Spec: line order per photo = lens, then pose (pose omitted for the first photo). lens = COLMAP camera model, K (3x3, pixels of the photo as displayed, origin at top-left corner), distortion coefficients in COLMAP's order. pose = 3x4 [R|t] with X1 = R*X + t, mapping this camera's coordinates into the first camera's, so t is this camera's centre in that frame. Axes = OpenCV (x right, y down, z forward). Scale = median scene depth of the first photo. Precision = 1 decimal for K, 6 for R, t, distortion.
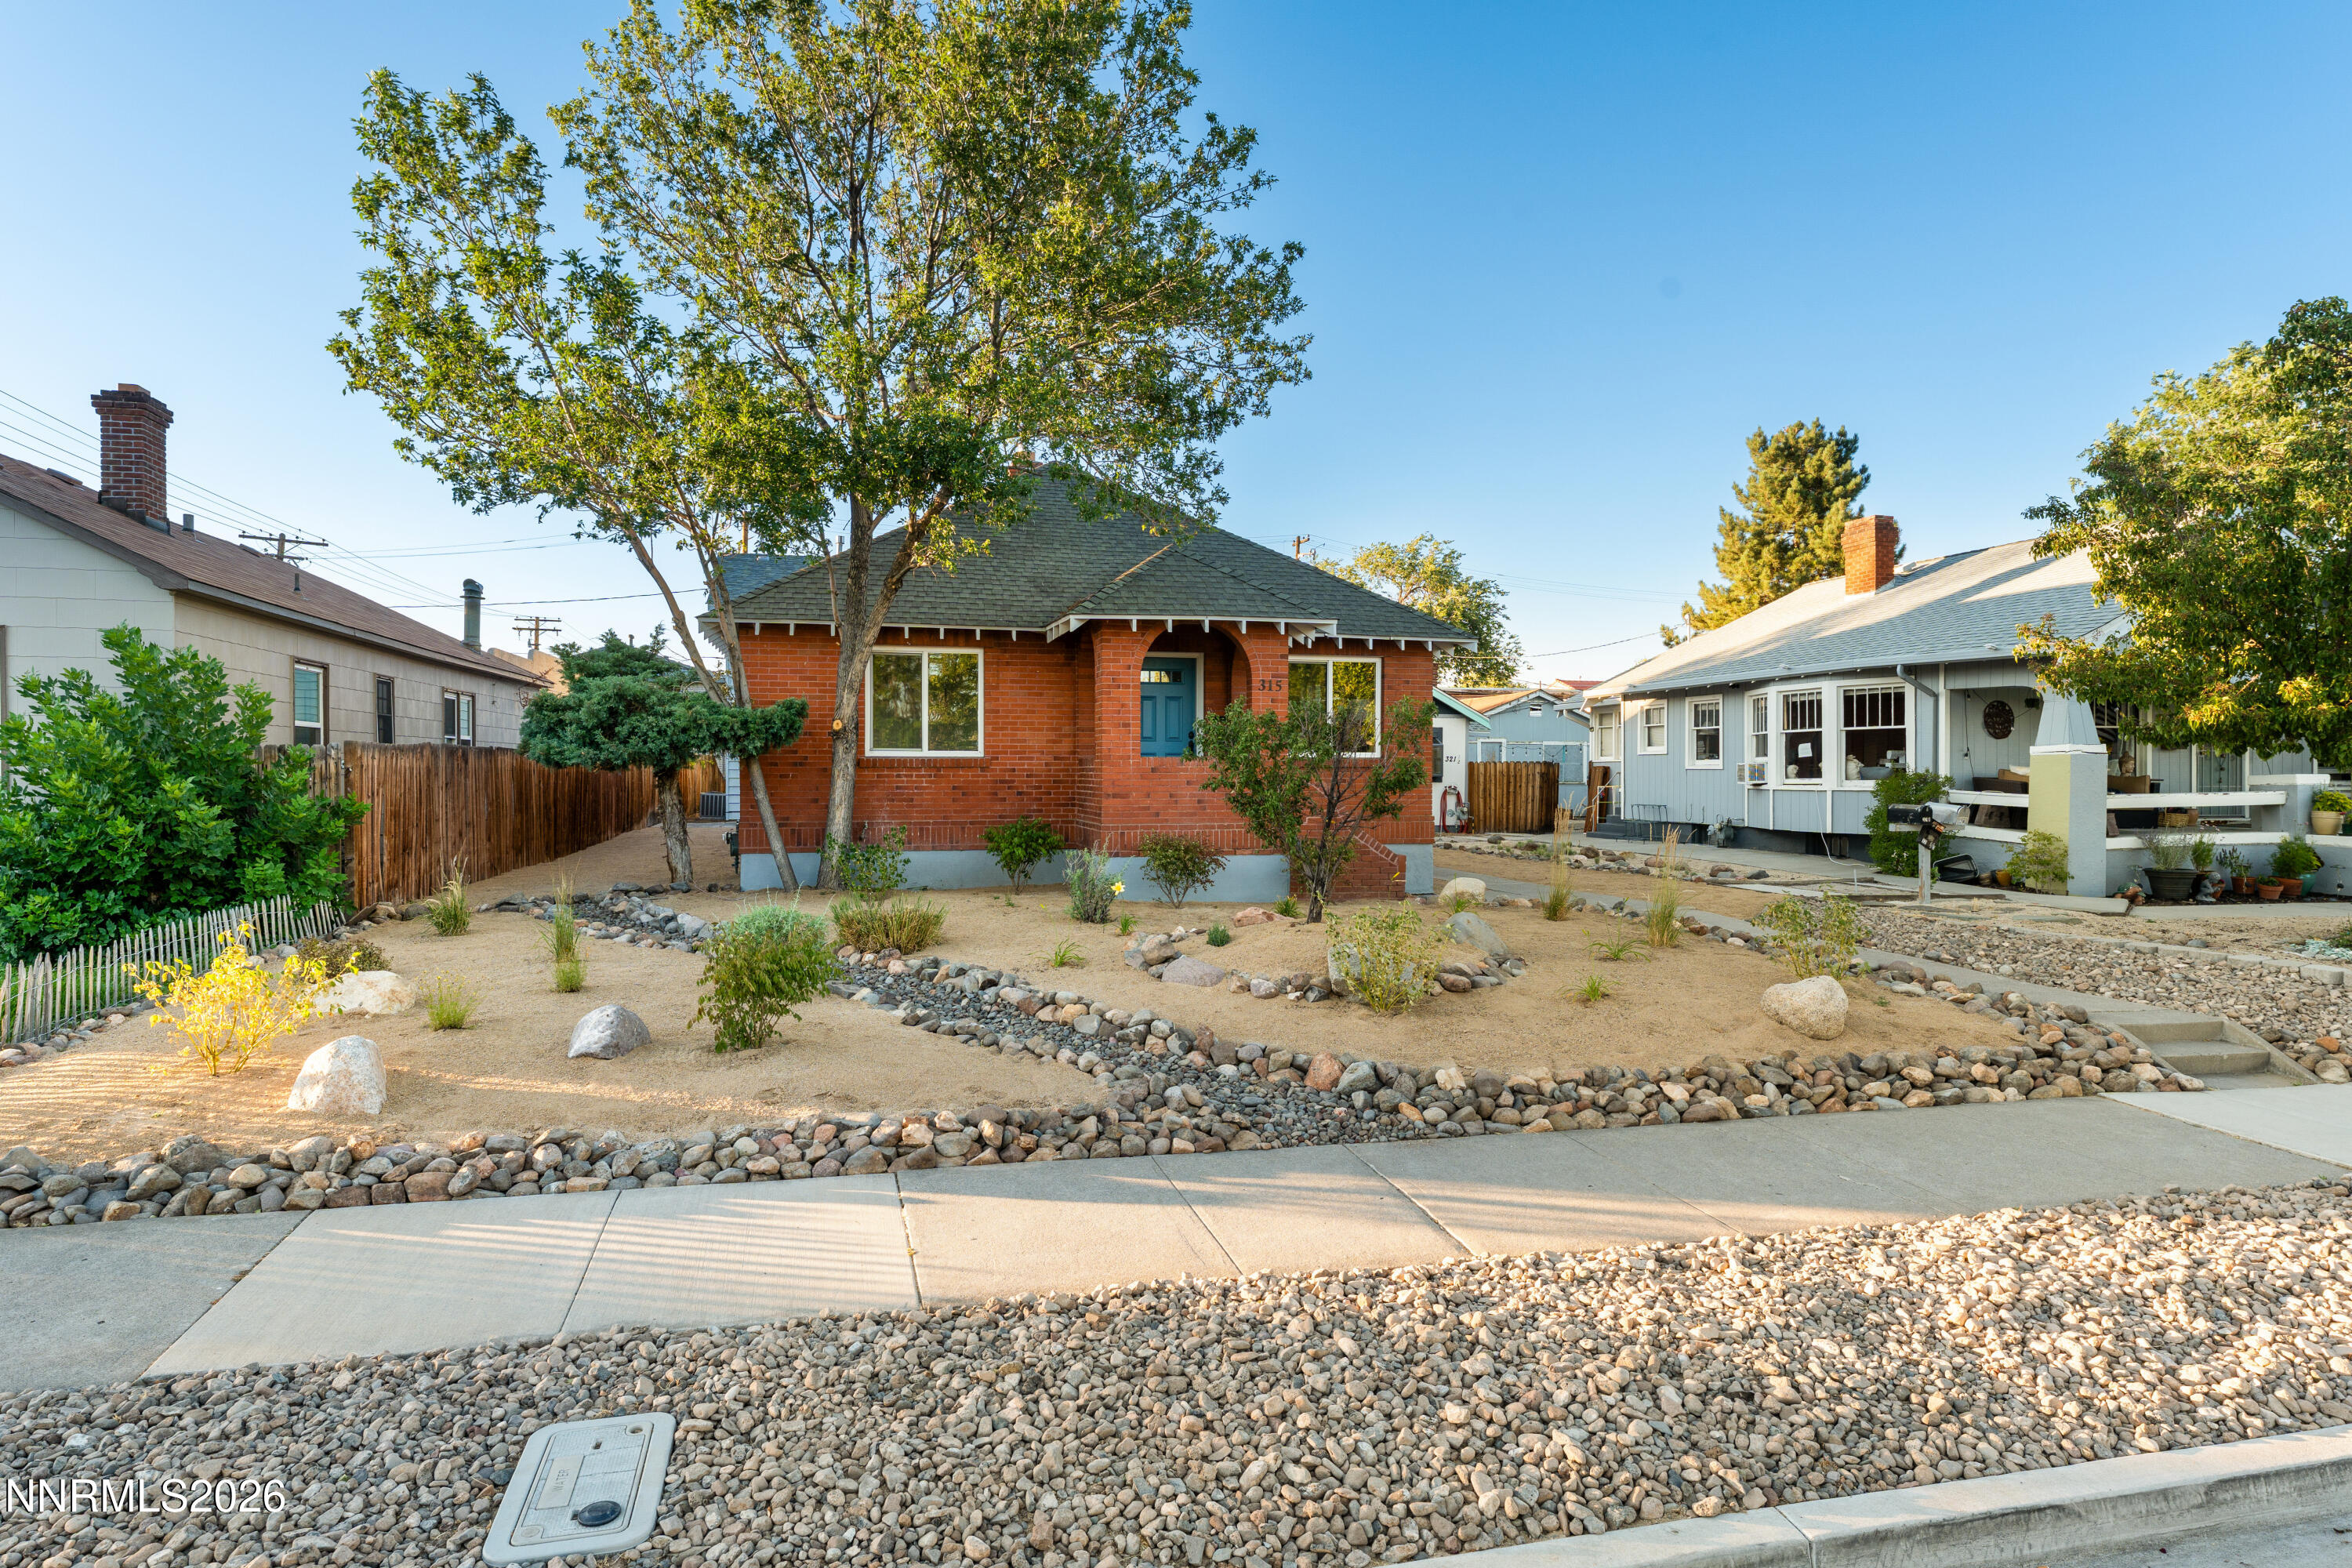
lens RADIAL K [[1287.8, 0, 1175.5], [0, 1287.8, 783.4], [0, 0, 1]] dist [-0.002871, -0.000425]
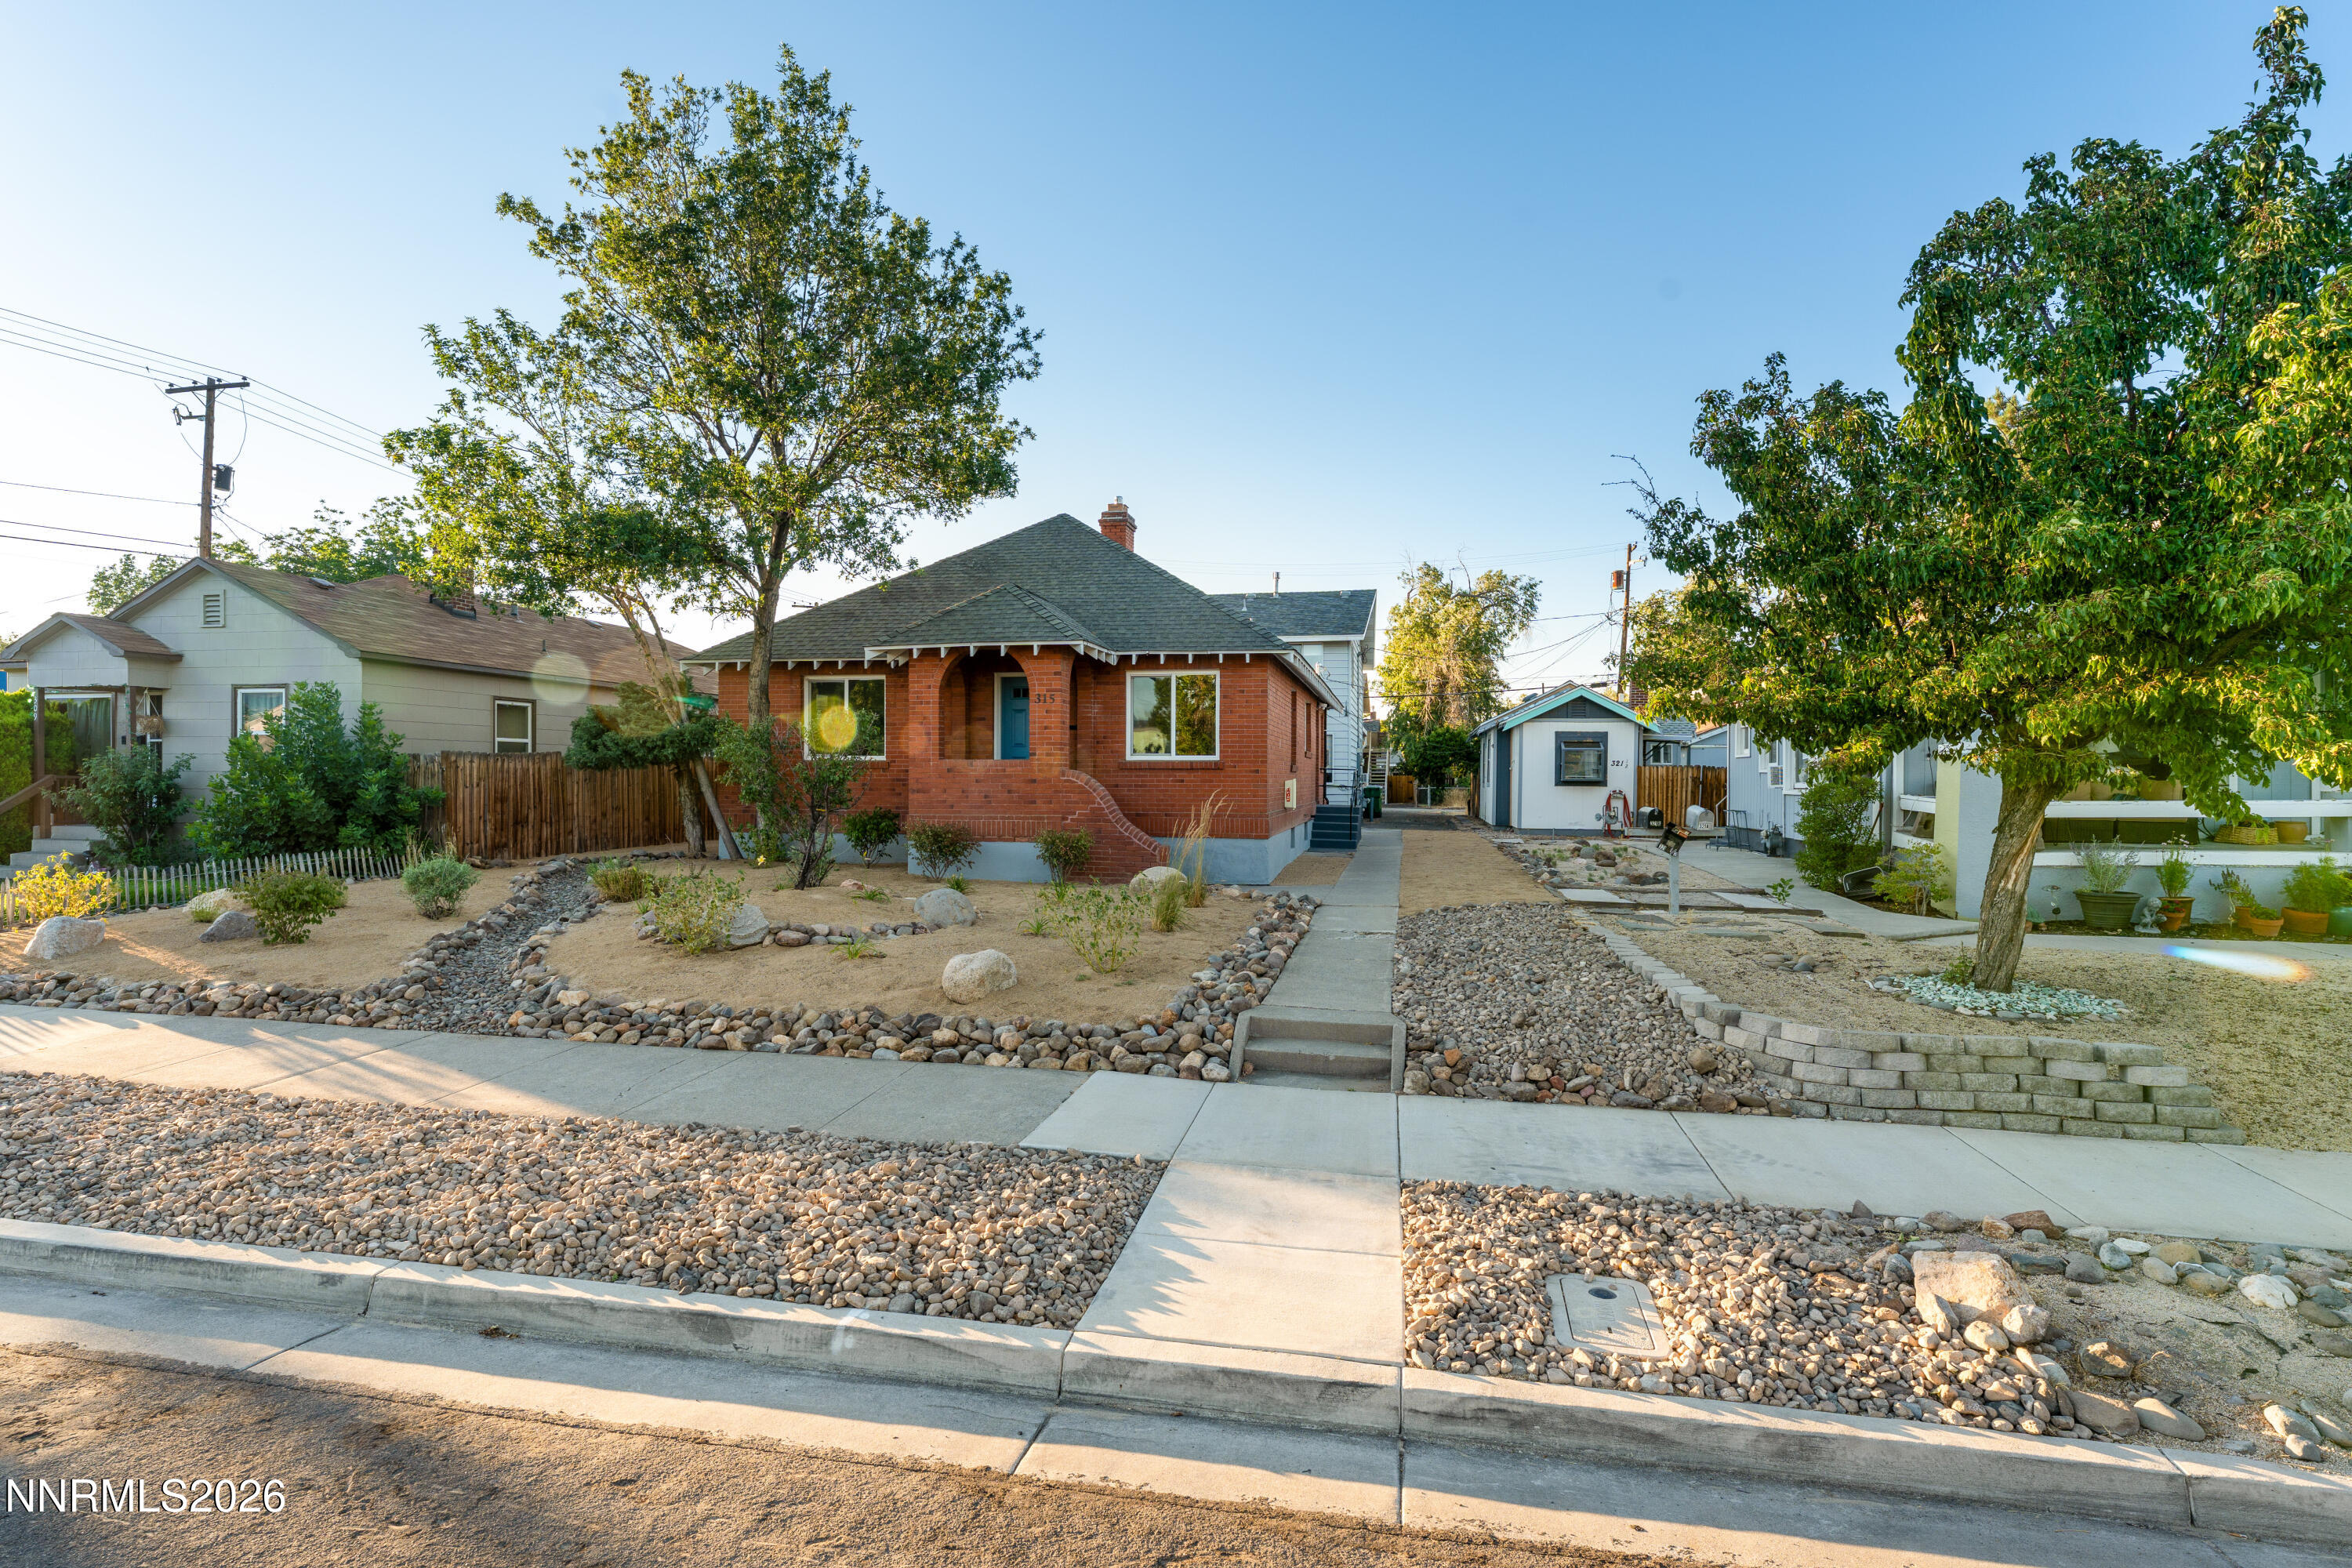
lens RADIAL K [[1171.0, 0, 1170.1], [0, 1171.0, 776.3], [0, 0, 1]] dist [-0.018228, -0.000202]
pose [[0.907489, 0.002228, -0.420070, 0.536039], [-0.007805, 0.999903, -0.011558, 0.005114], [0.420003, 0.013767, 0.907418, 0.072742]]
